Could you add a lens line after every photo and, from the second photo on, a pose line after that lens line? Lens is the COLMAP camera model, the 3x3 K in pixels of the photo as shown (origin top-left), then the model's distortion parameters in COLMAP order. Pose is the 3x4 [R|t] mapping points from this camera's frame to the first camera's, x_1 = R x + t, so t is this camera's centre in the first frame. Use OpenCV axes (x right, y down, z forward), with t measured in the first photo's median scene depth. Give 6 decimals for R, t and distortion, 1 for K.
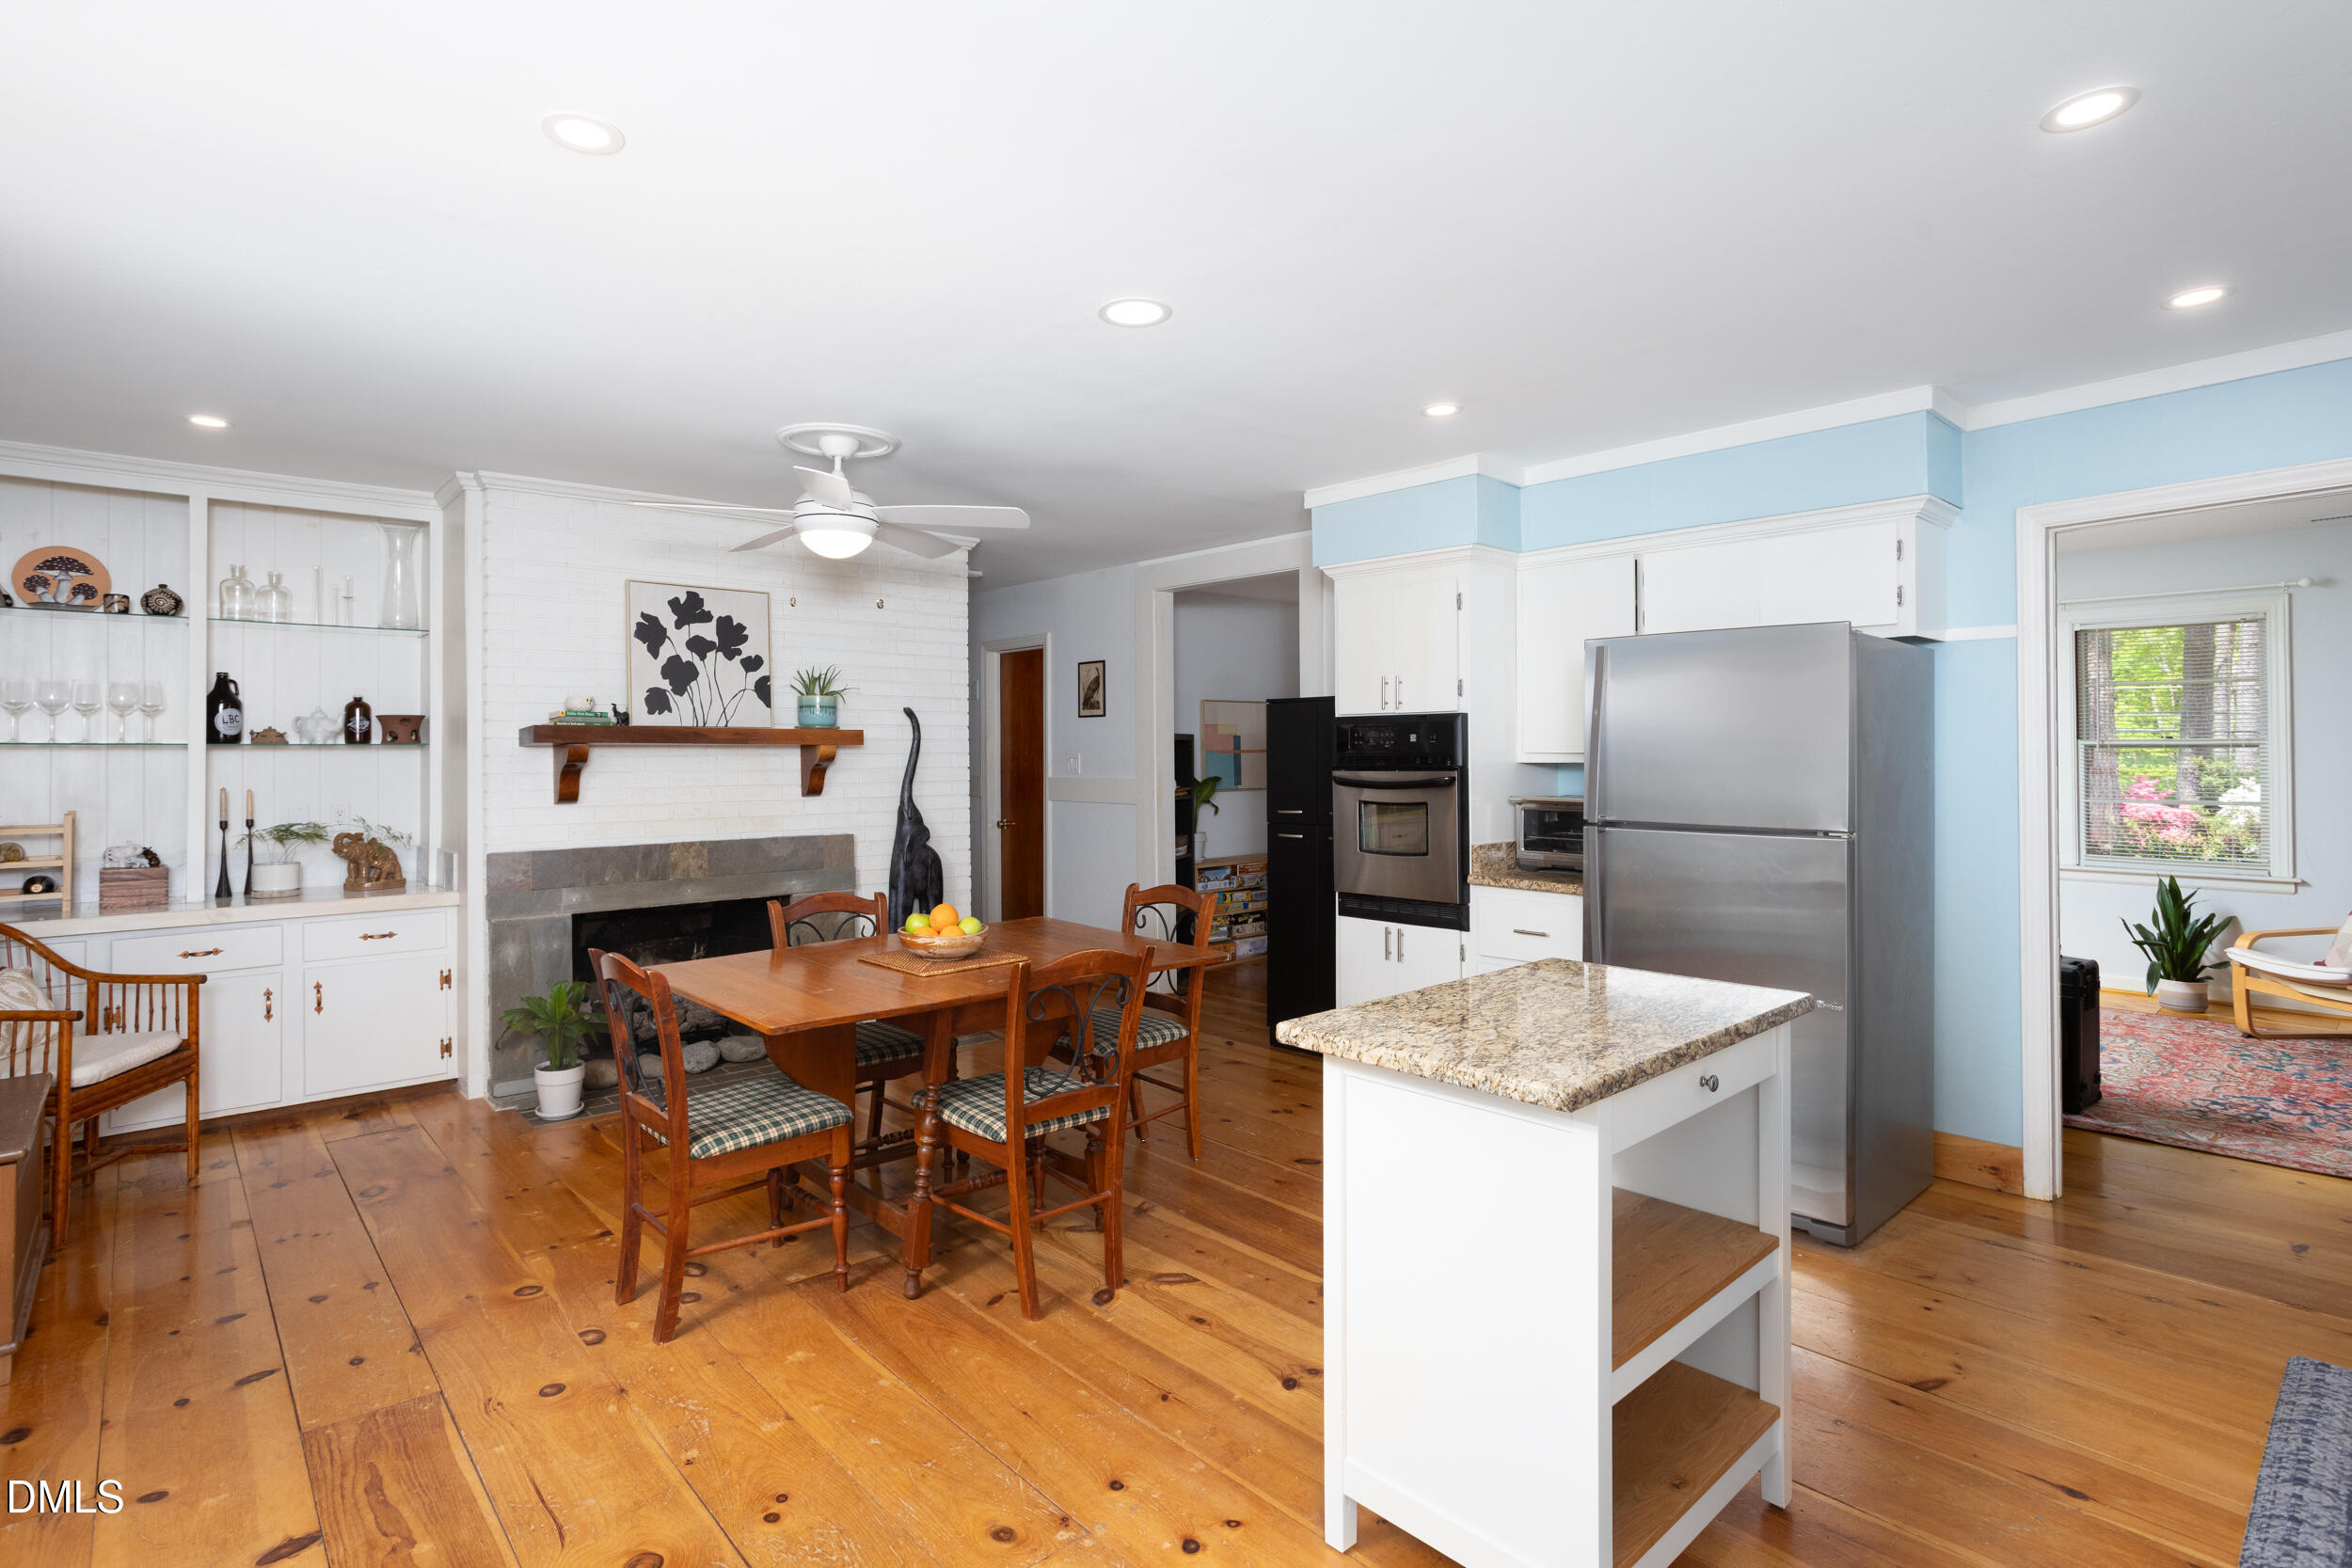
lens RADIAL K [[1160.9, 0, 1192.8], [0, 1160.9, 771.5], [0, 0, 1]] dist [-0.003044, 0.000259]
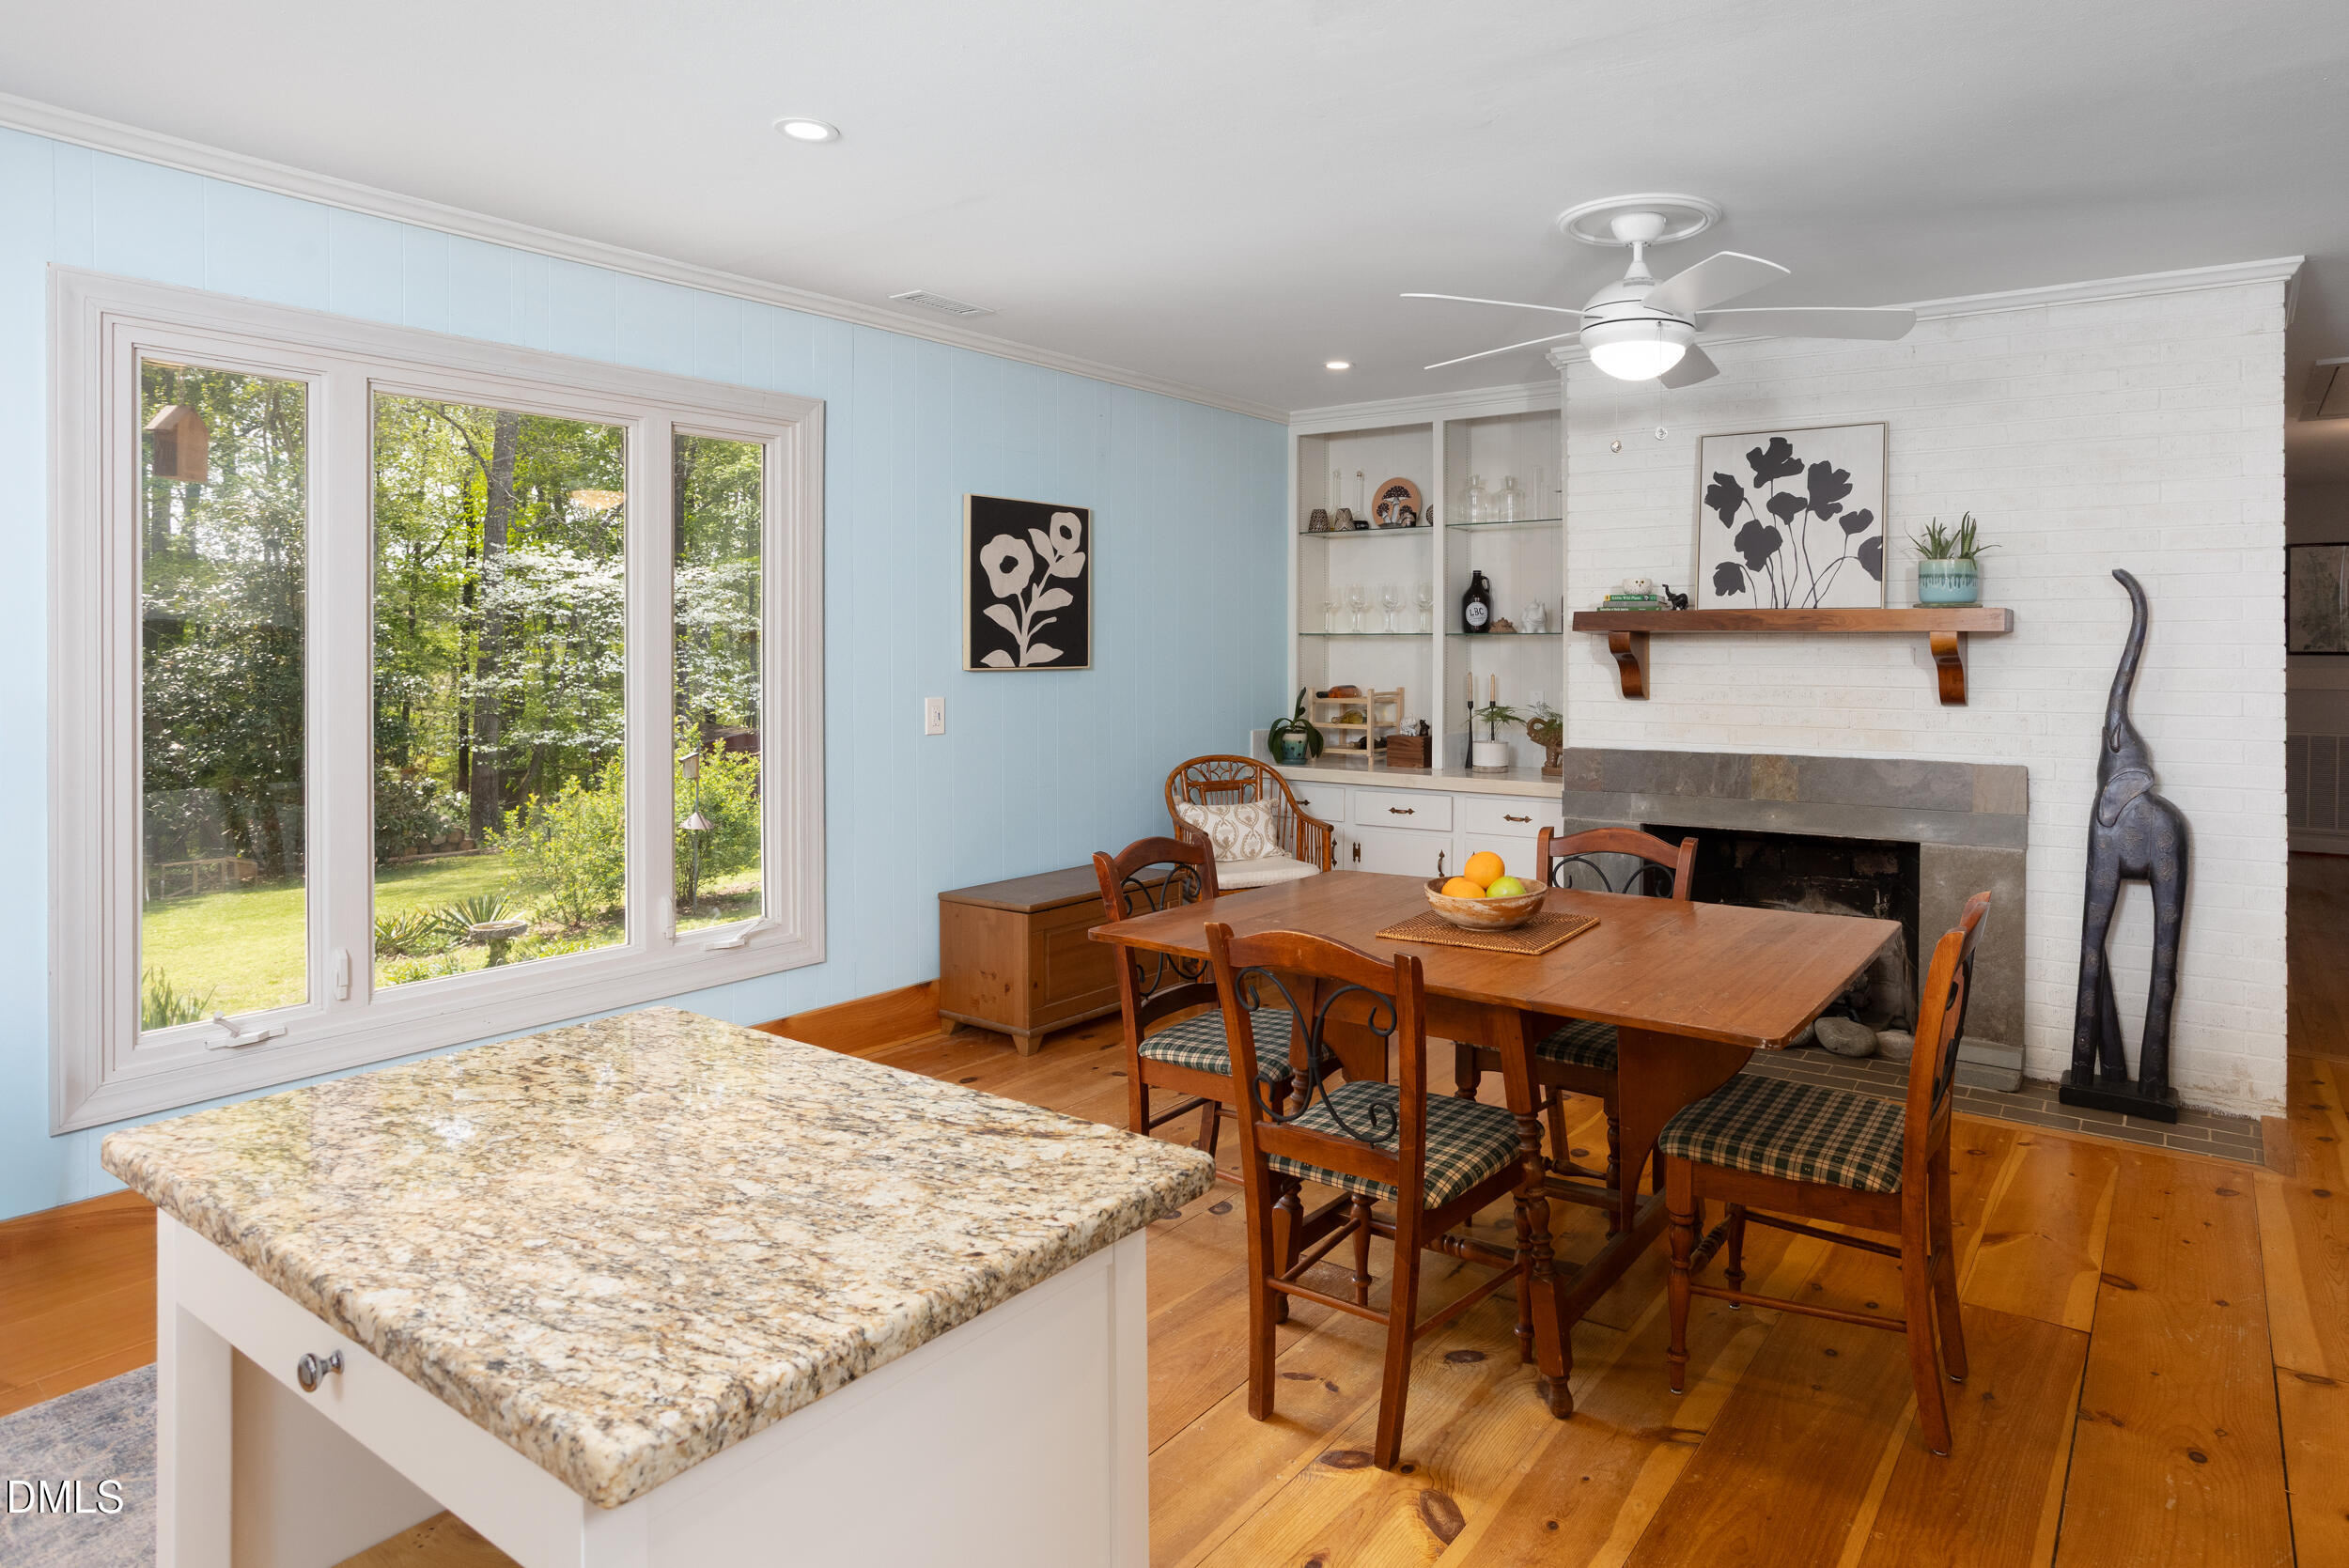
lens RADIAL K [[1363.6, 0, 1270.5], [0, 1363.6, 665.0], [0, 0, 1]] dist [-0.025185, -0.000323]
pose [[0.239878, 0.017889, -0.970638, 0.388862], [-0.018317, 0.999736, 0.013898, -0.007386], [0.970630, 0.014445, 0.240142, 0.453441]]
